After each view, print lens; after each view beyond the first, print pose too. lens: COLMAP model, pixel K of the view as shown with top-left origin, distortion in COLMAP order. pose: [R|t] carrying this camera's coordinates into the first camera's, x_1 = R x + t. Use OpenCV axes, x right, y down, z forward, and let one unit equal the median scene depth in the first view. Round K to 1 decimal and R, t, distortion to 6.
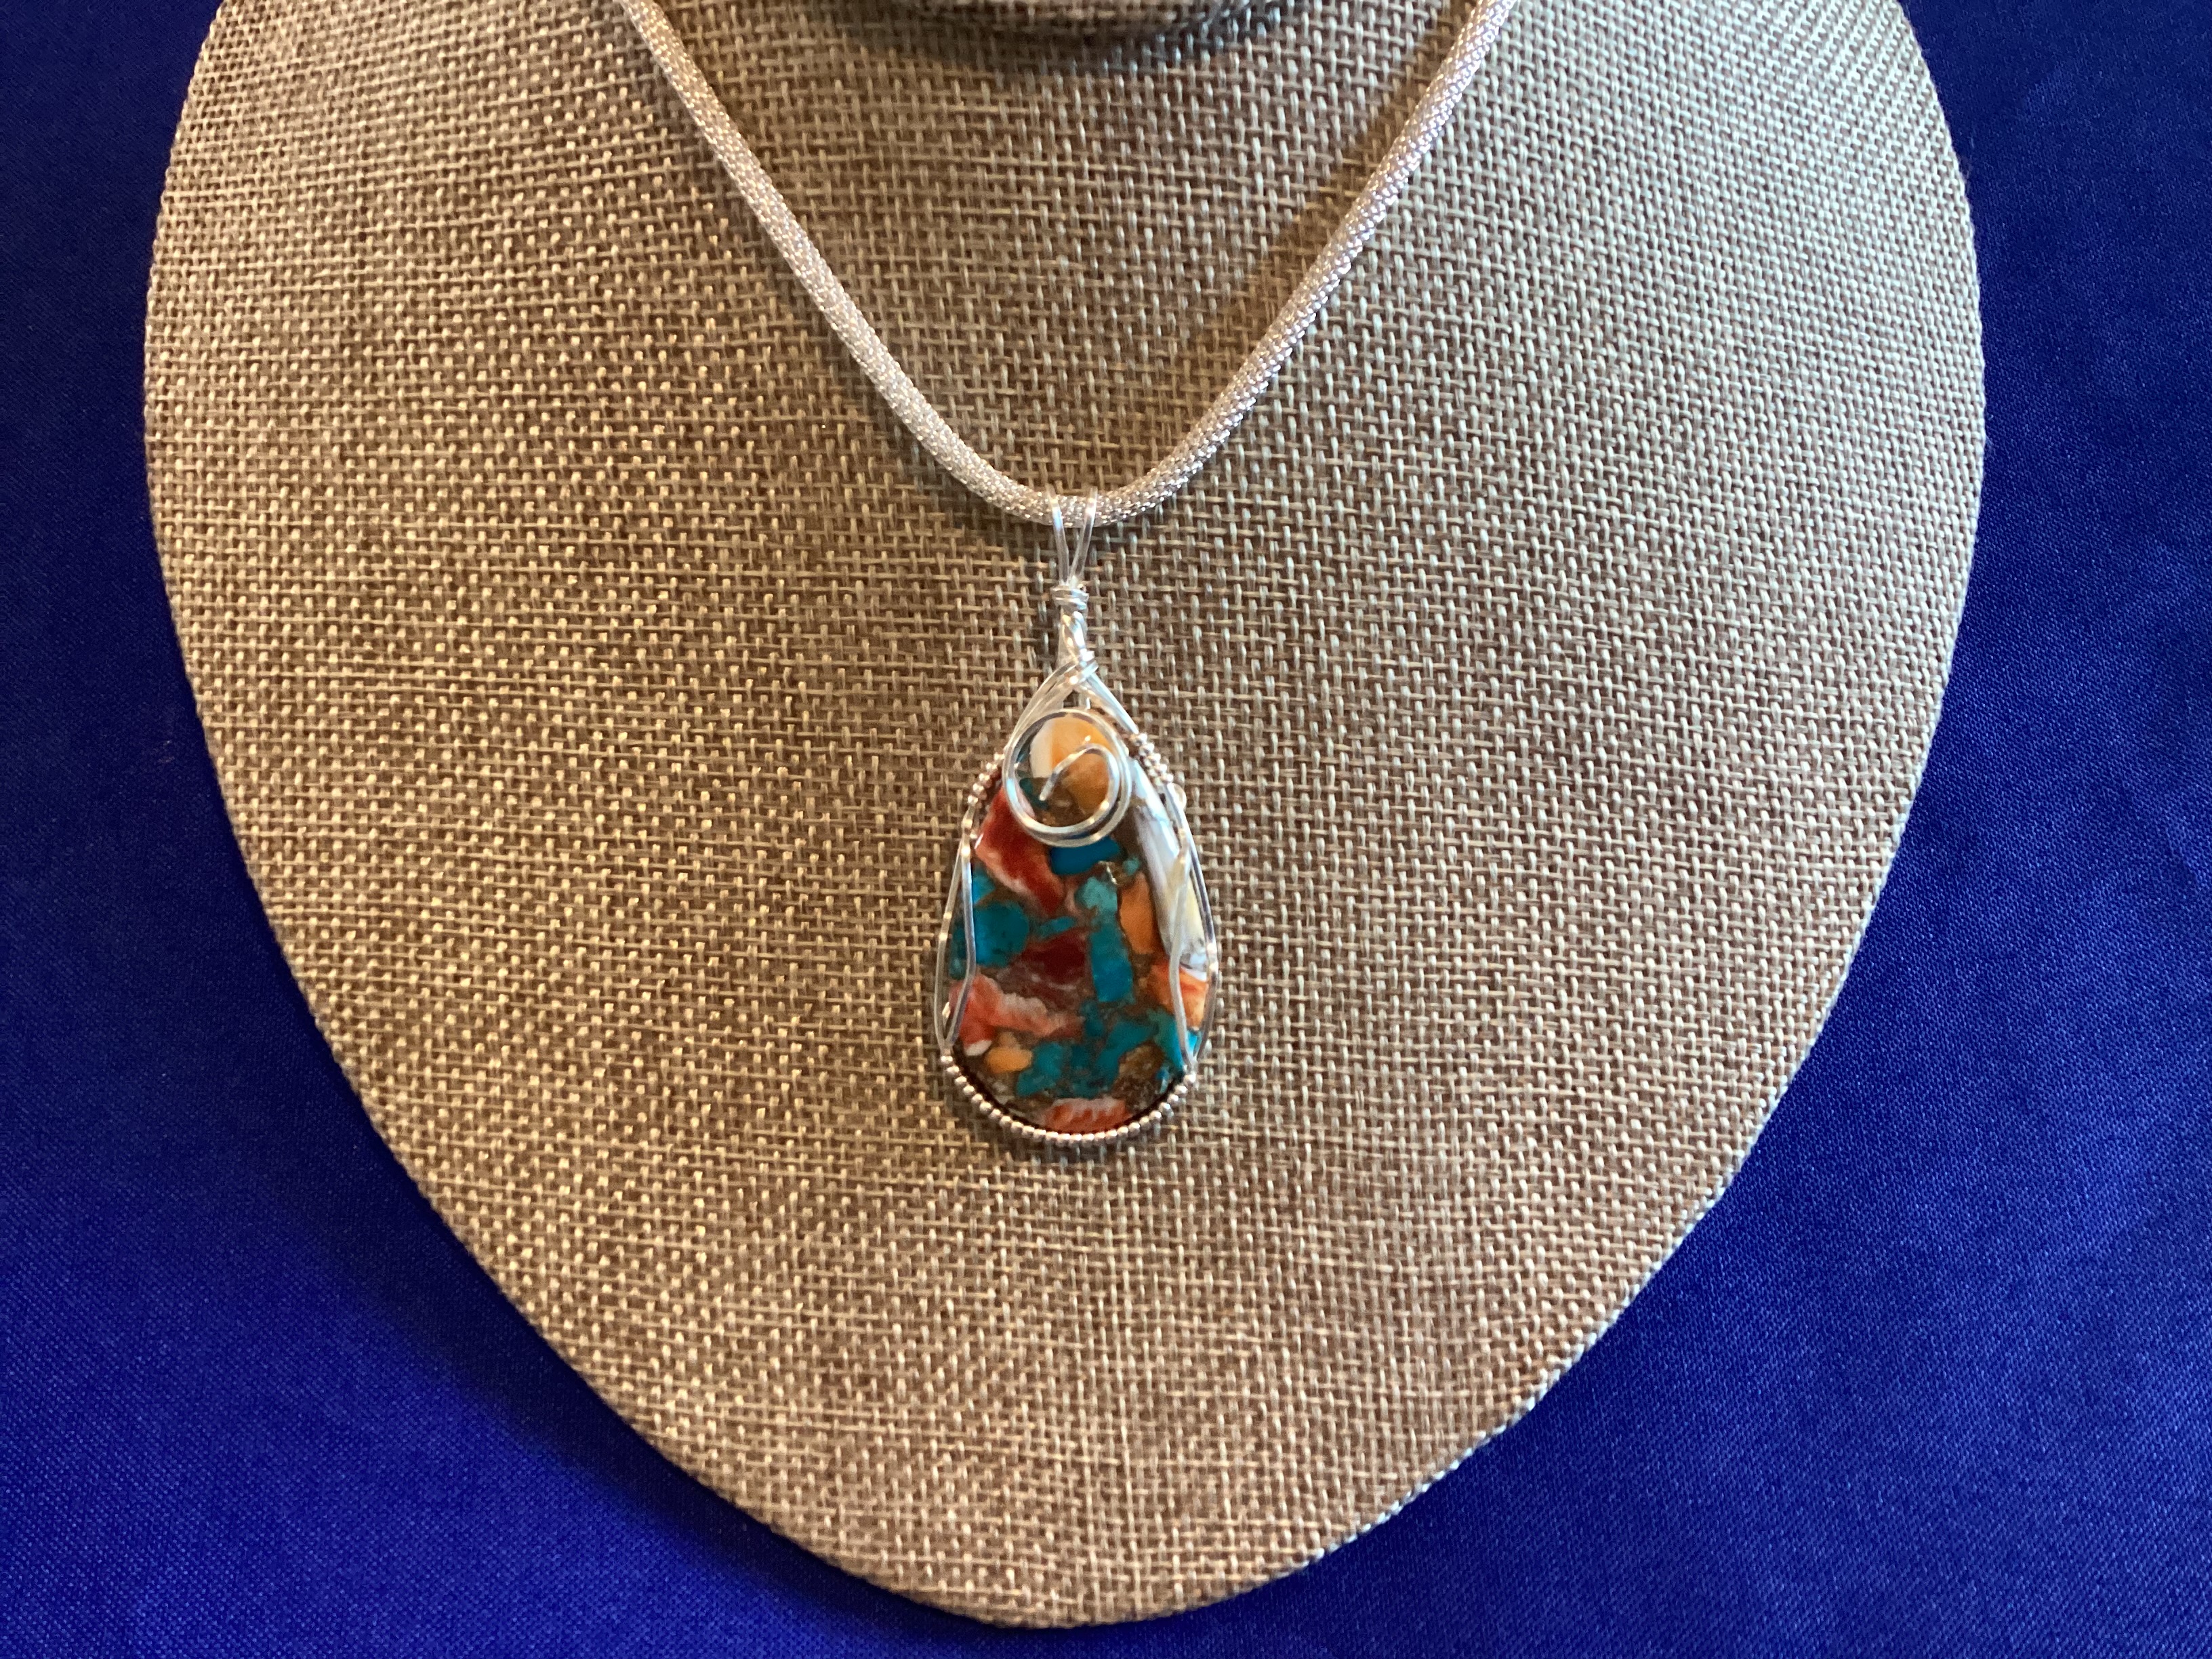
lens RADIAL K [[1913.7, 0, 1106.5], [0, 1913.7, 819.6], [0, 0, 1]] dist [0.115221, -0.231746]
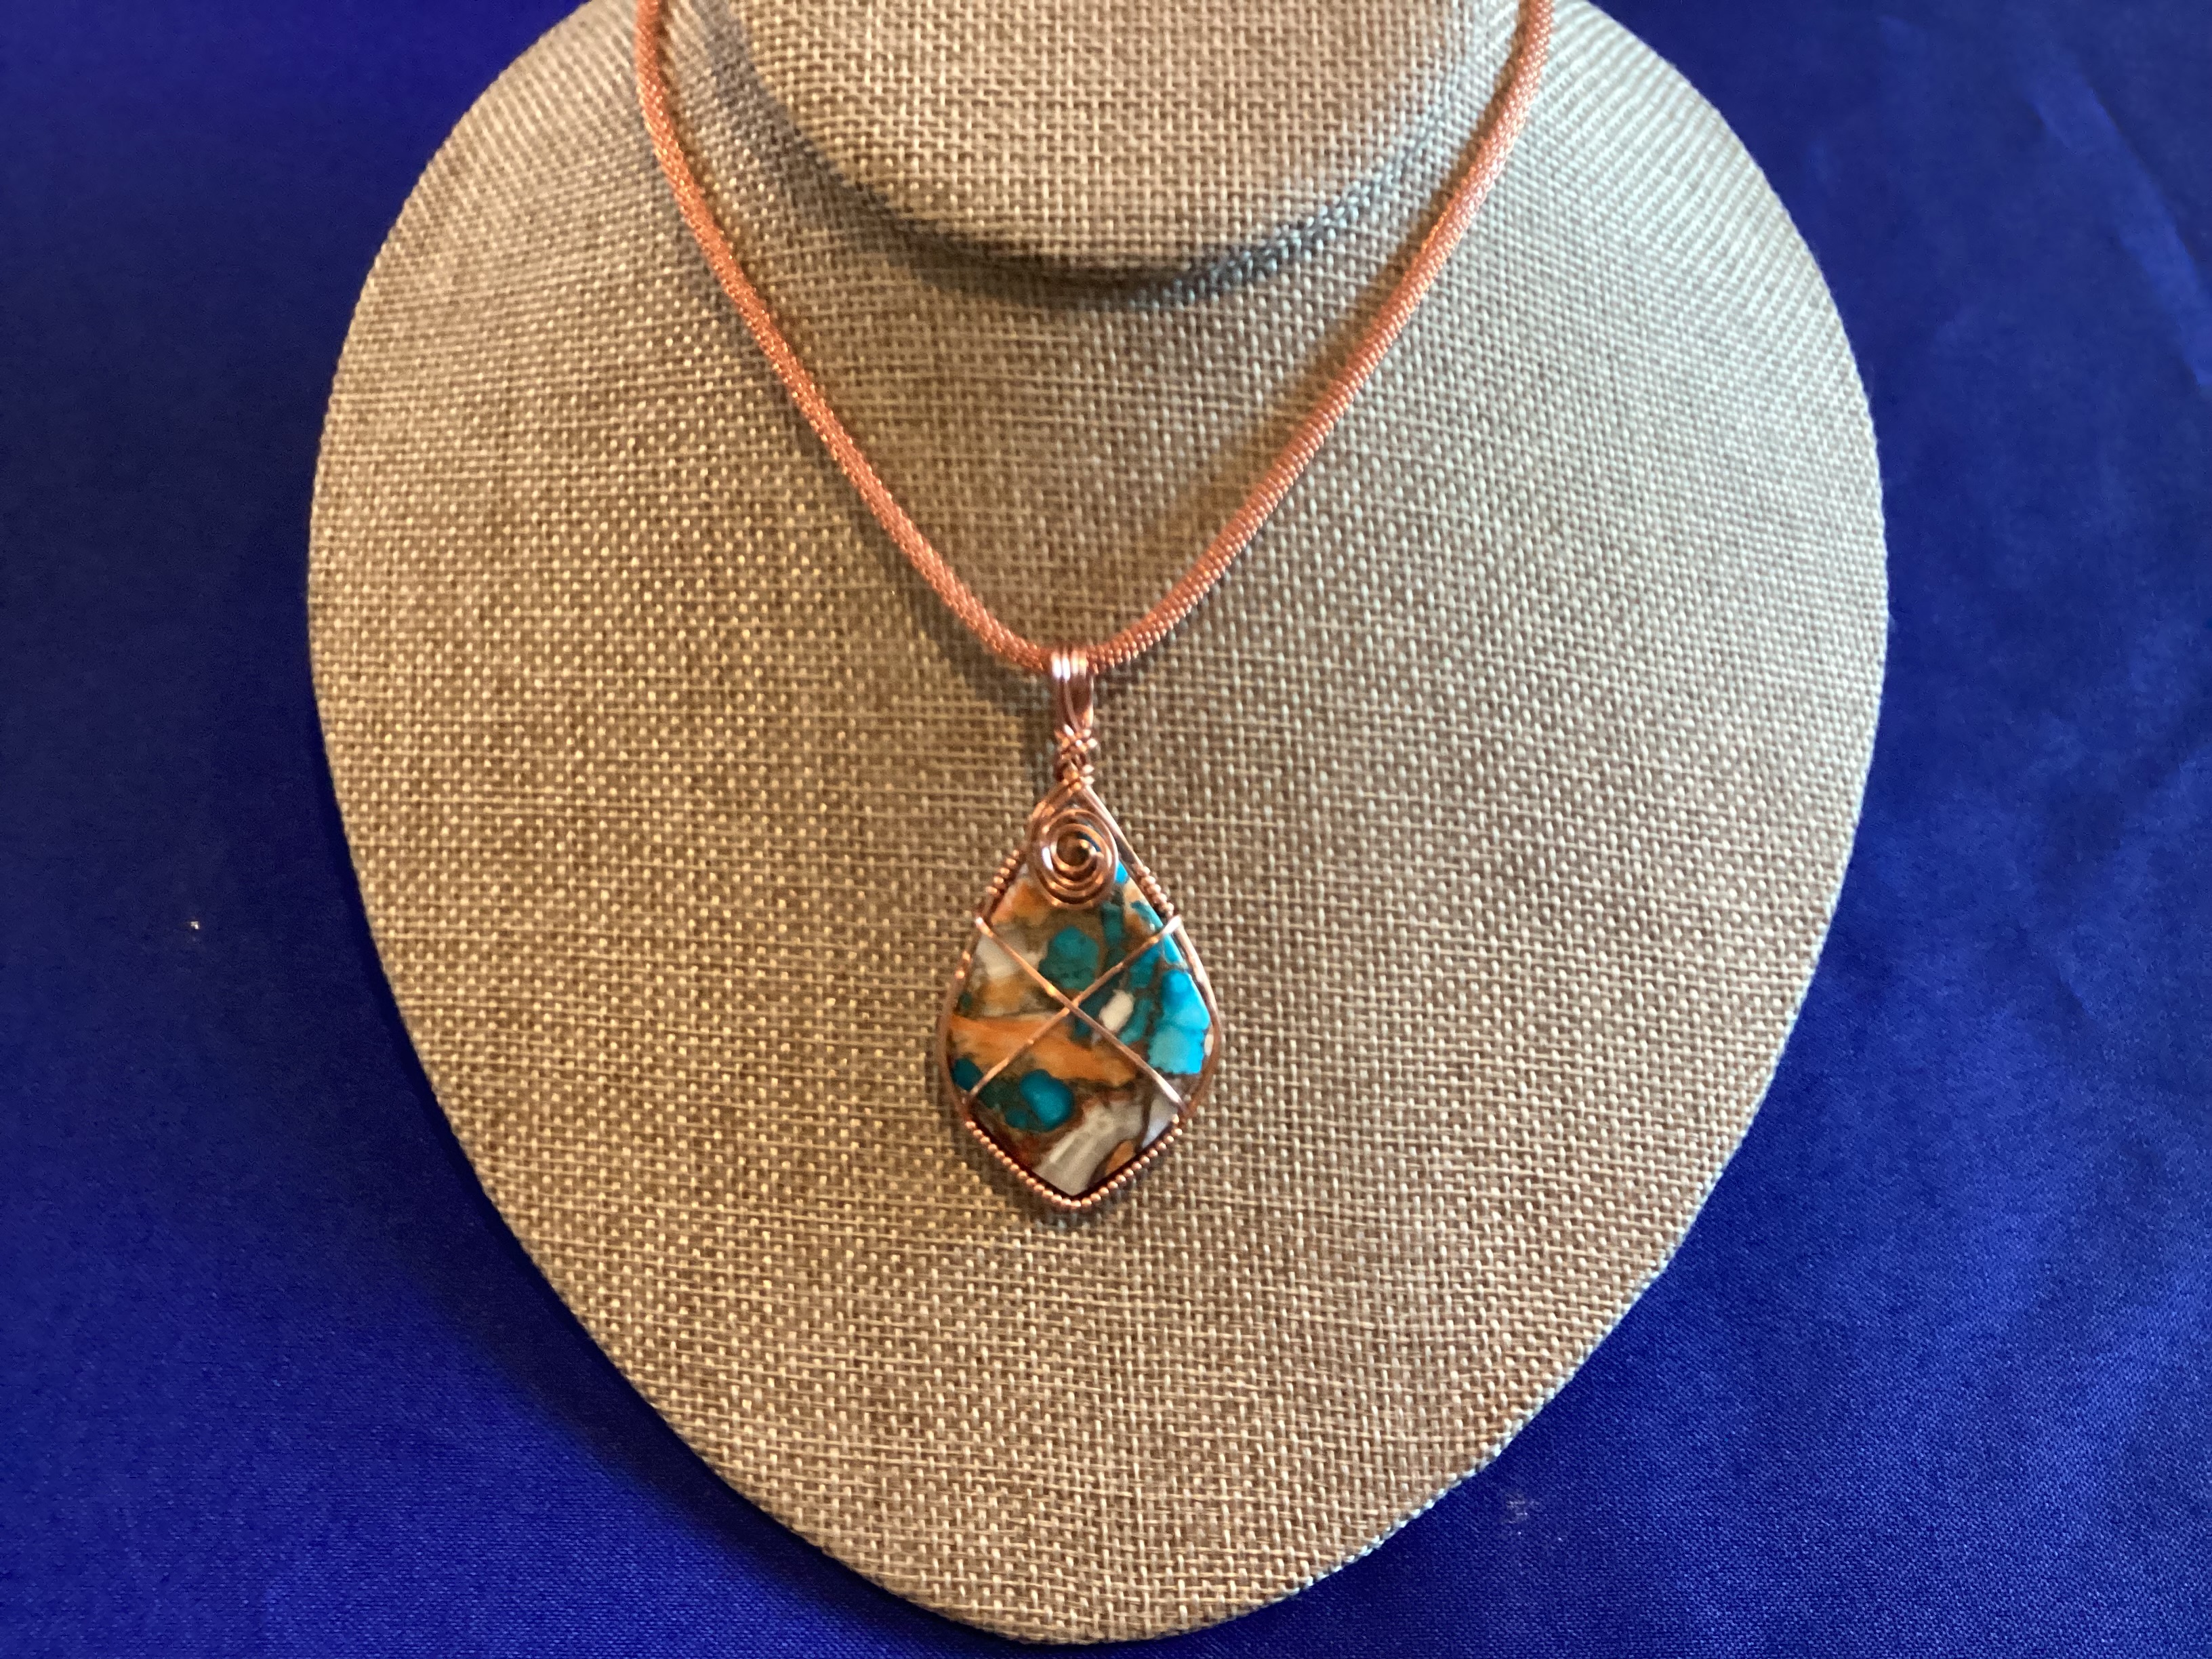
lens RADIAL K [[1913.7, 0, 1103.6], [0, 1913.7, 825.7], [0, 0, 1]] dist [0.115221, -0.231746]
pose [[0.999874, 0.011354, -0.011051, -0.001947], [-0.012386, 0.995085, -0.098245, 0.052618], [0.009882, 0.098369, 0.995101, -0.161186]]
